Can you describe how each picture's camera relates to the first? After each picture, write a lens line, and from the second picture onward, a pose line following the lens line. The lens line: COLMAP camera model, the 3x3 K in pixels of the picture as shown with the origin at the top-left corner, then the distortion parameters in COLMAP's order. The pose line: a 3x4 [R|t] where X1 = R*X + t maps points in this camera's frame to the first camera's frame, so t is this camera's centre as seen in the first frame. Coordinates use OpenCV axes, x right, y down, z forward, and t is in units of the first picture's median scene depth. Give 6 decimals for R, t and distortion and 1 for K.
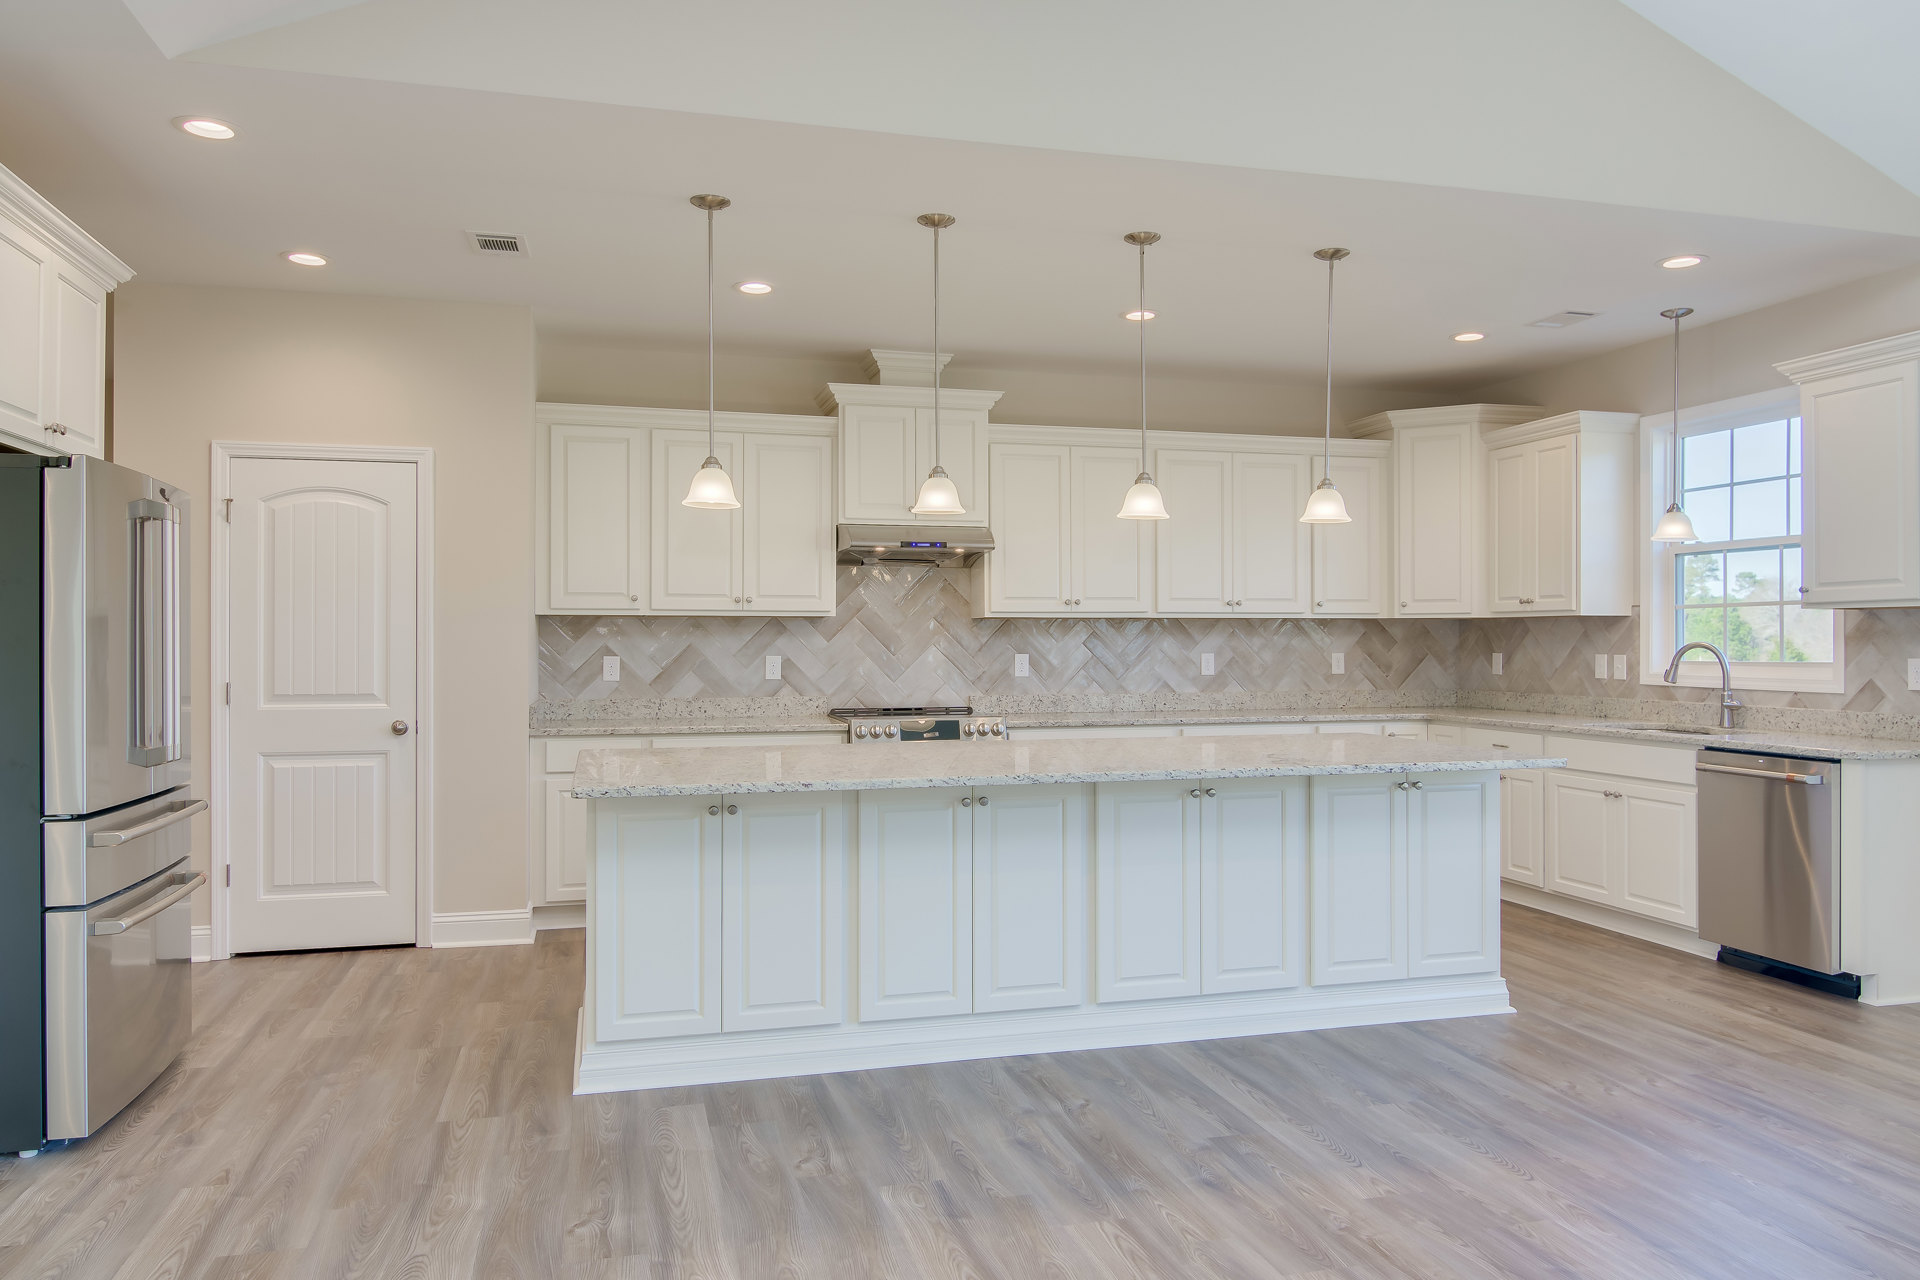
lens RADIAL K [[1296.3, 0, 960.6], [0, 1296.3, 639.5], [0, 0, 1]] dist [0.001021, -0.001063]
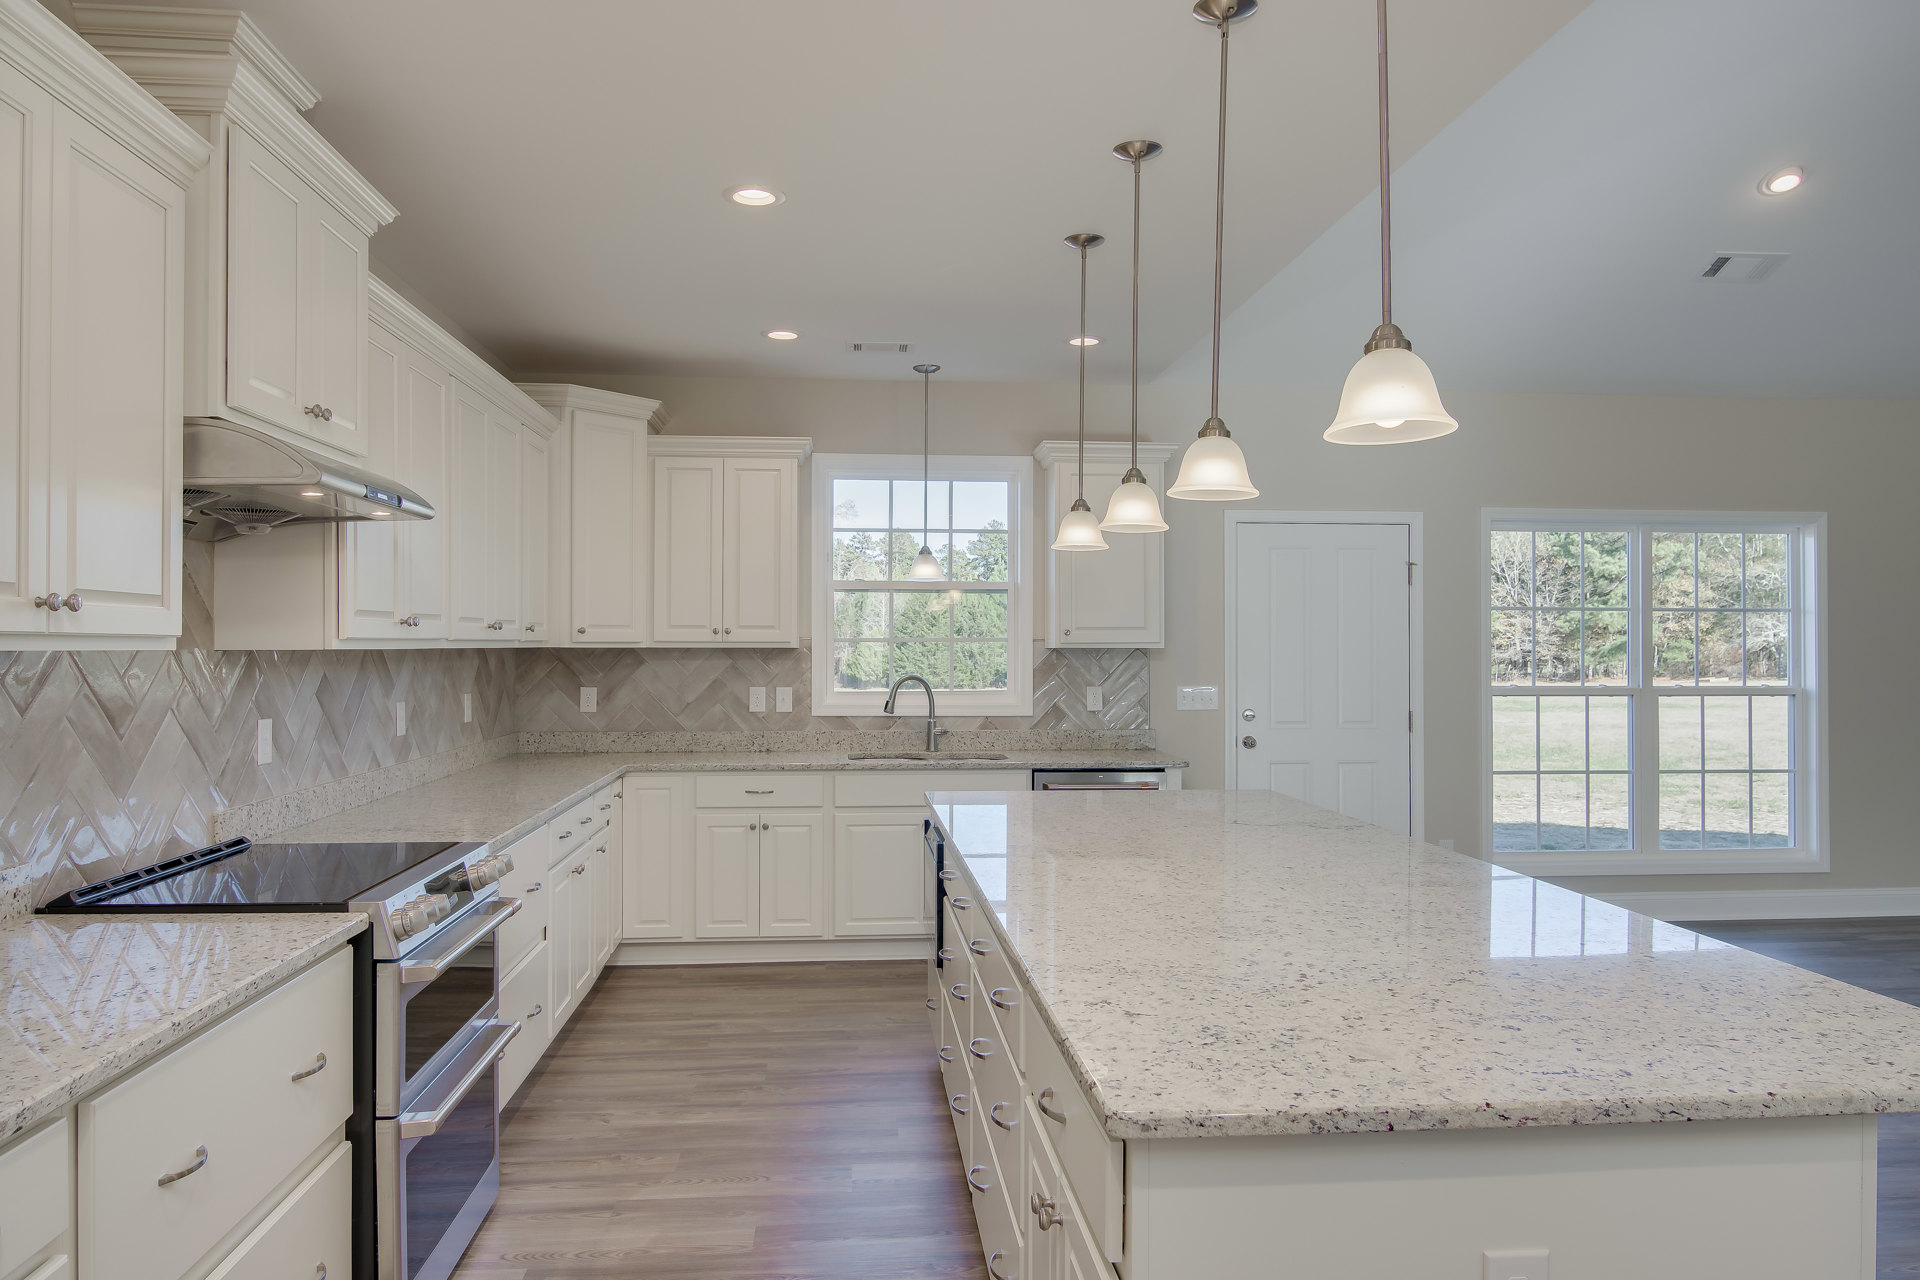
lens RADIAL K [[1290.6, 0, 959.8], [0, 1290.6, 644.7], [0, 0, 1]] dist [-0.003425, 0.001232]
pose [[0.170816, 0.002334, 0.985300, -0.431298], [-0.002035, 0.999996, -0.002016, -0.018537], [-0.985301, -0.001661, 0.170820, 0.686056]]
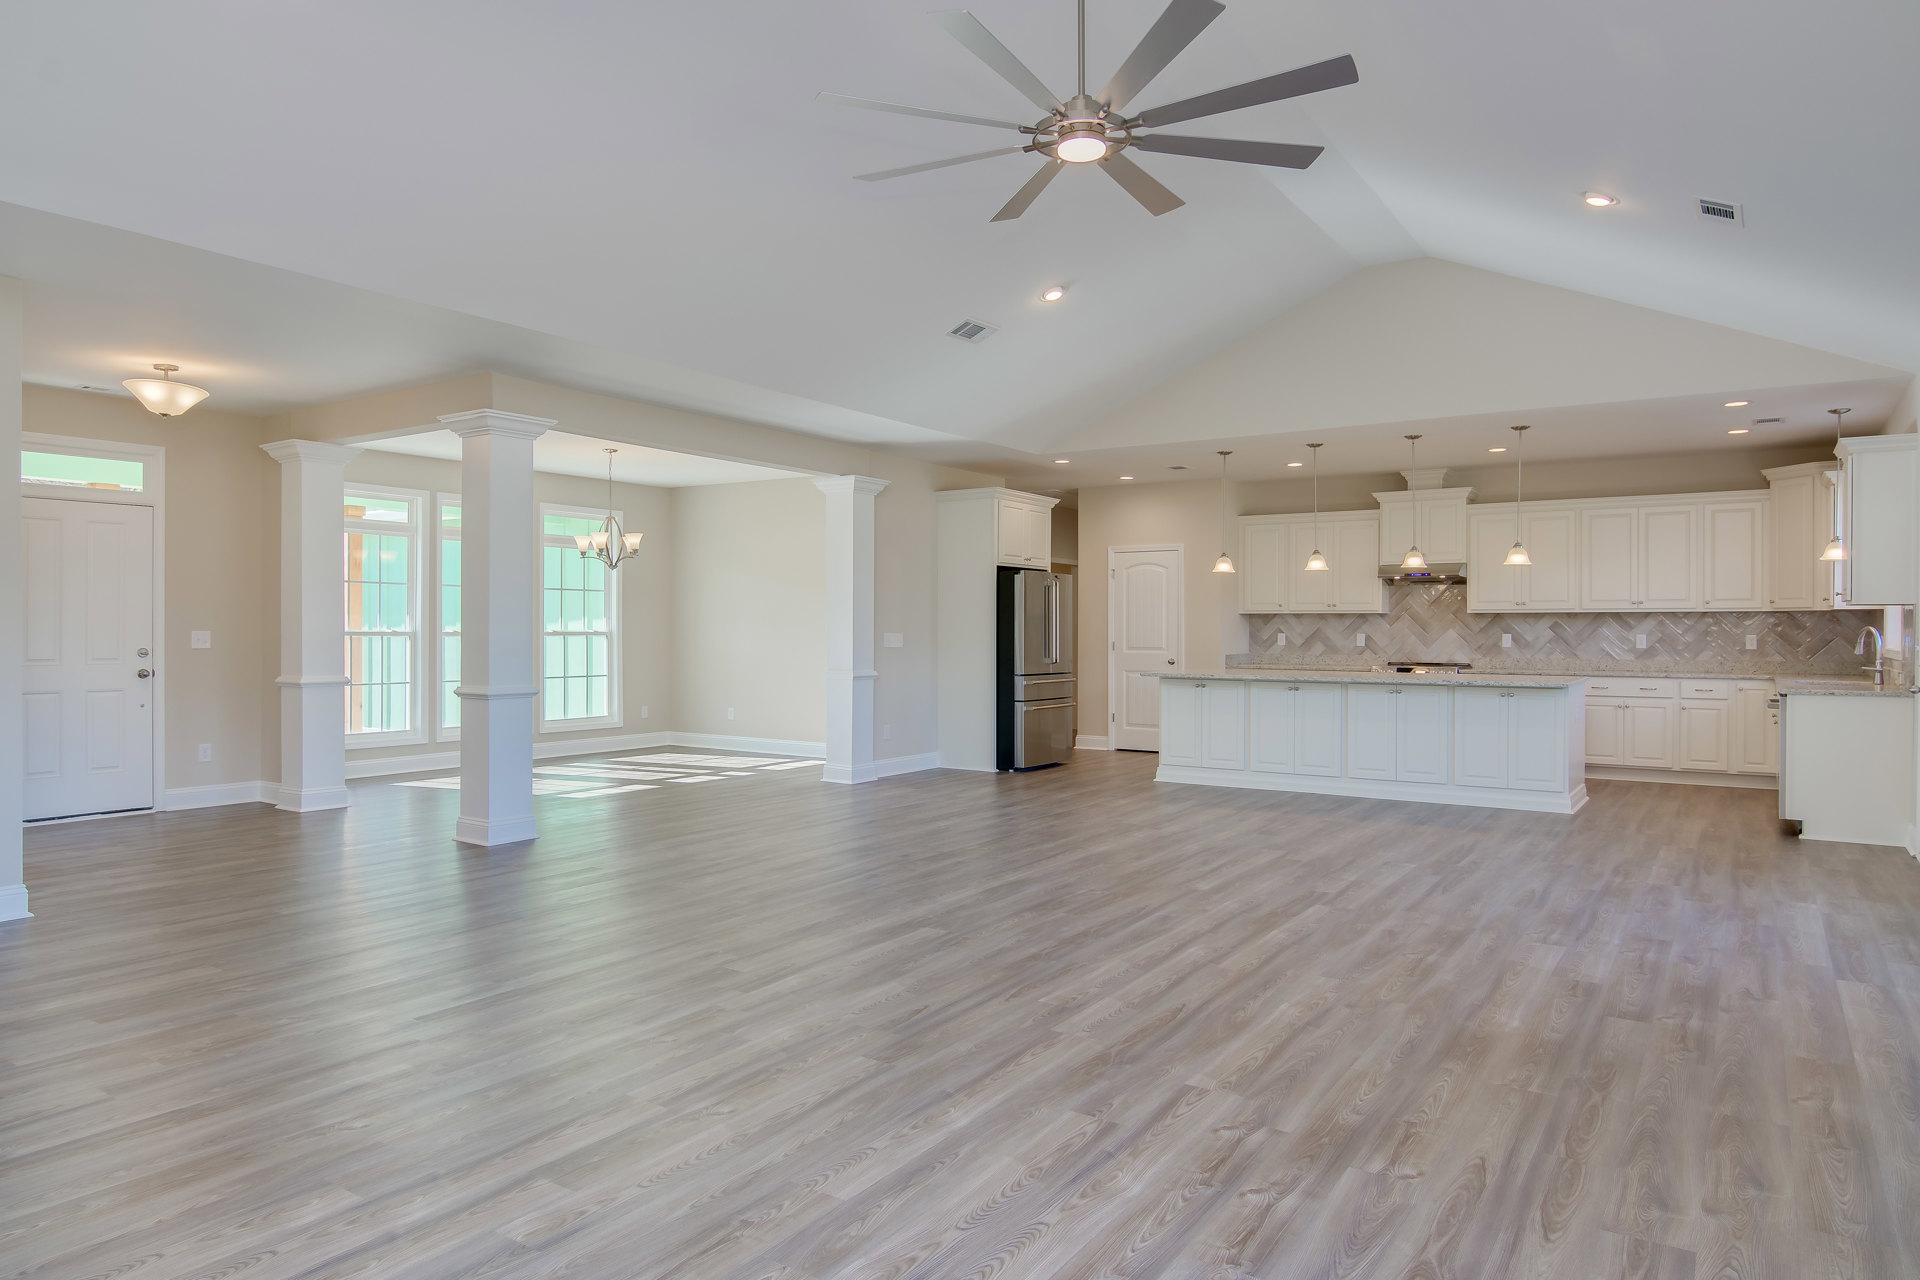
lens RADIAL K [[1170.6, 0, 991.9], [0, 1170.6, 632.0], [0, 0, 1]] dist [-0.005800, -0.010975]
pose [[0.676432, 0.004400, -0.736492, 0.771405], [-0.003447, 0.999990, 0.002808, 0.007050], [0.736497, 0.000639, 0.676440, -0.581177]]
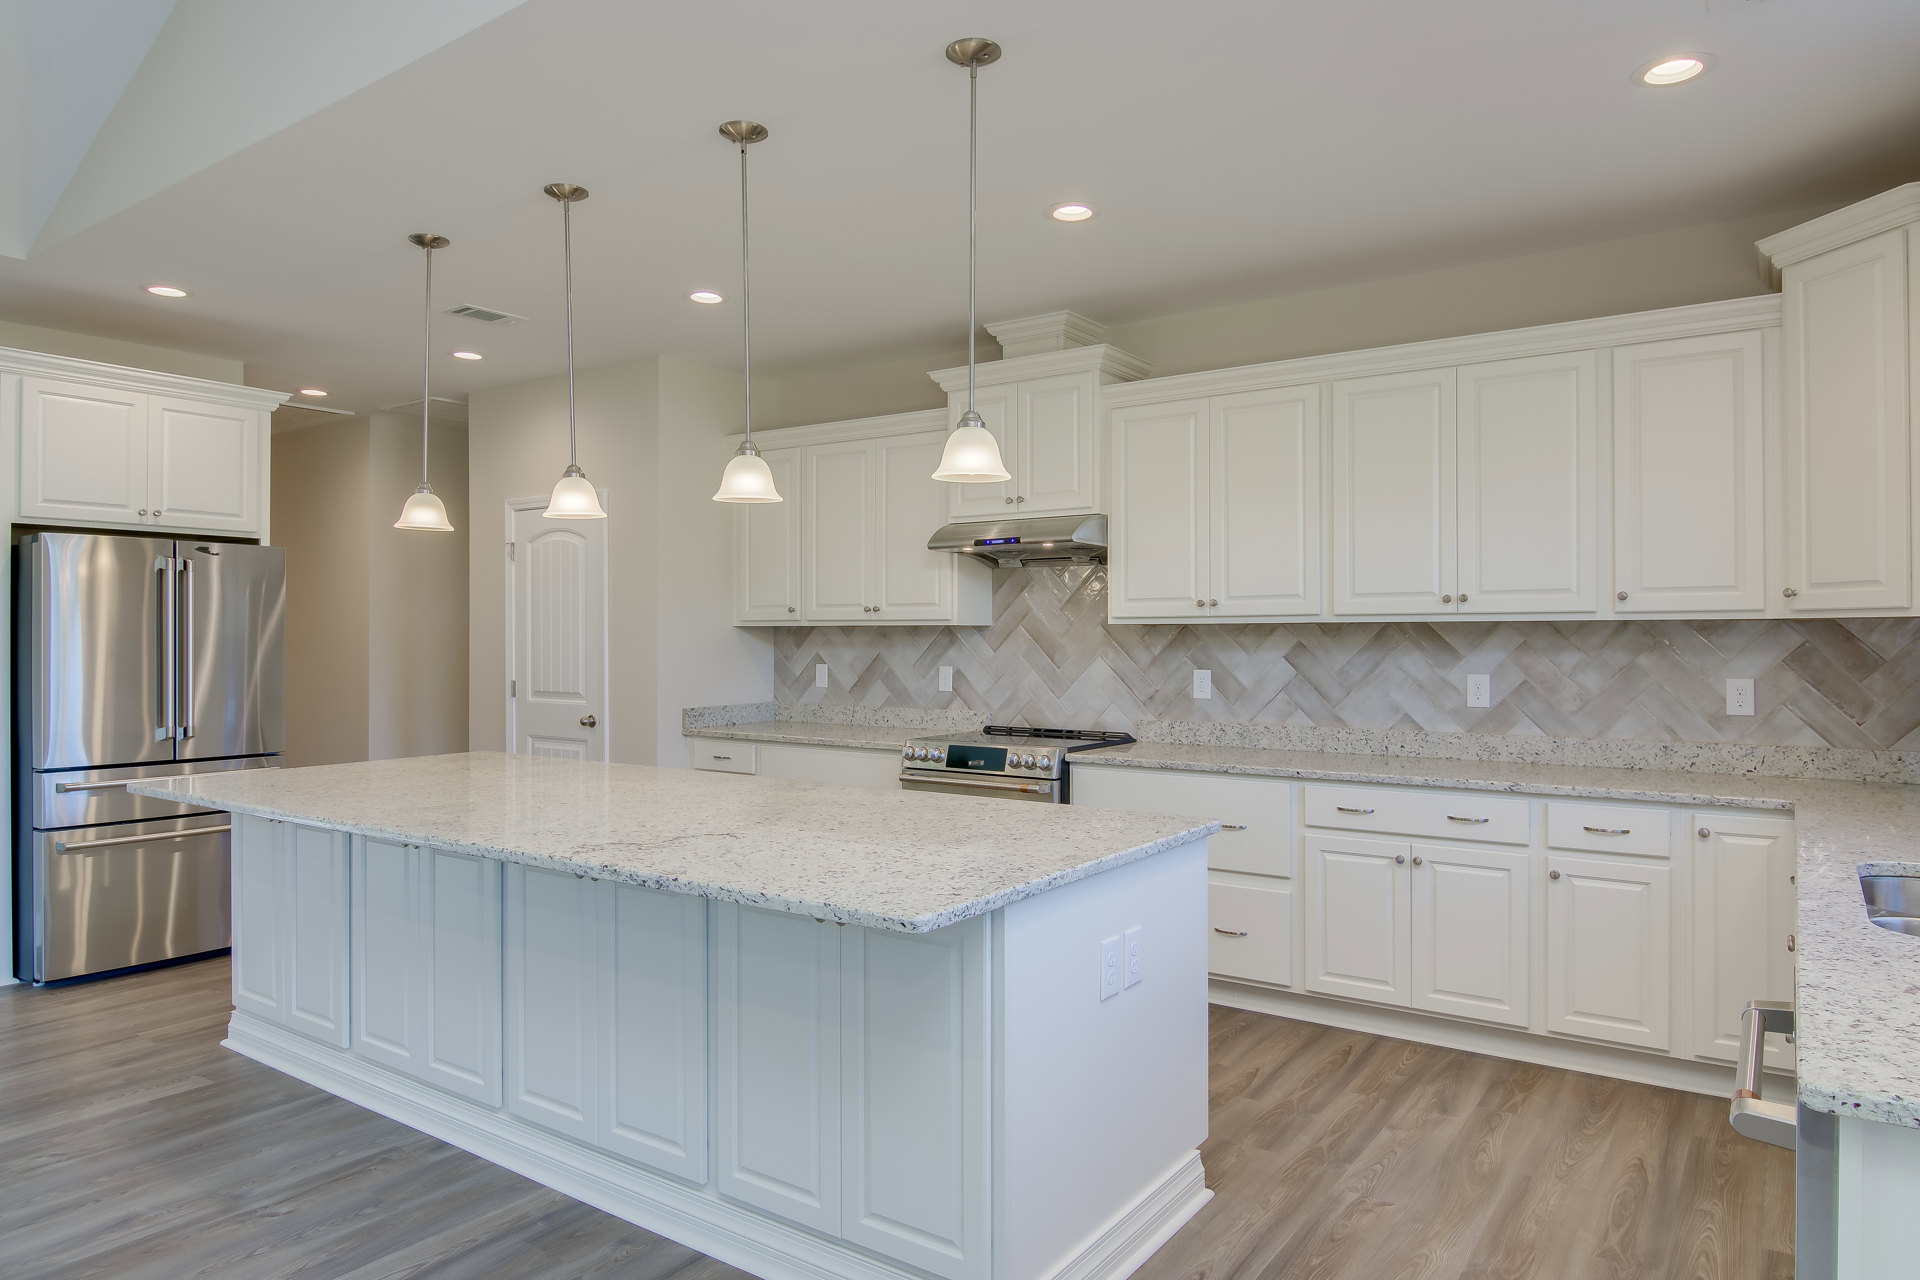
lens RADIAL K [[1170.6, 0, 974.8], [0, 1170.6, 636.2], [0, 0, 1]] dist [-0.005800, -0.010975]
pose [[0.652925, 0.000008, -0.757422, 0.525304], [0.000185, 1.000000, 0.000171, -0.009879], [0.757422, -0.000252, 0.652925, 0.462198]]
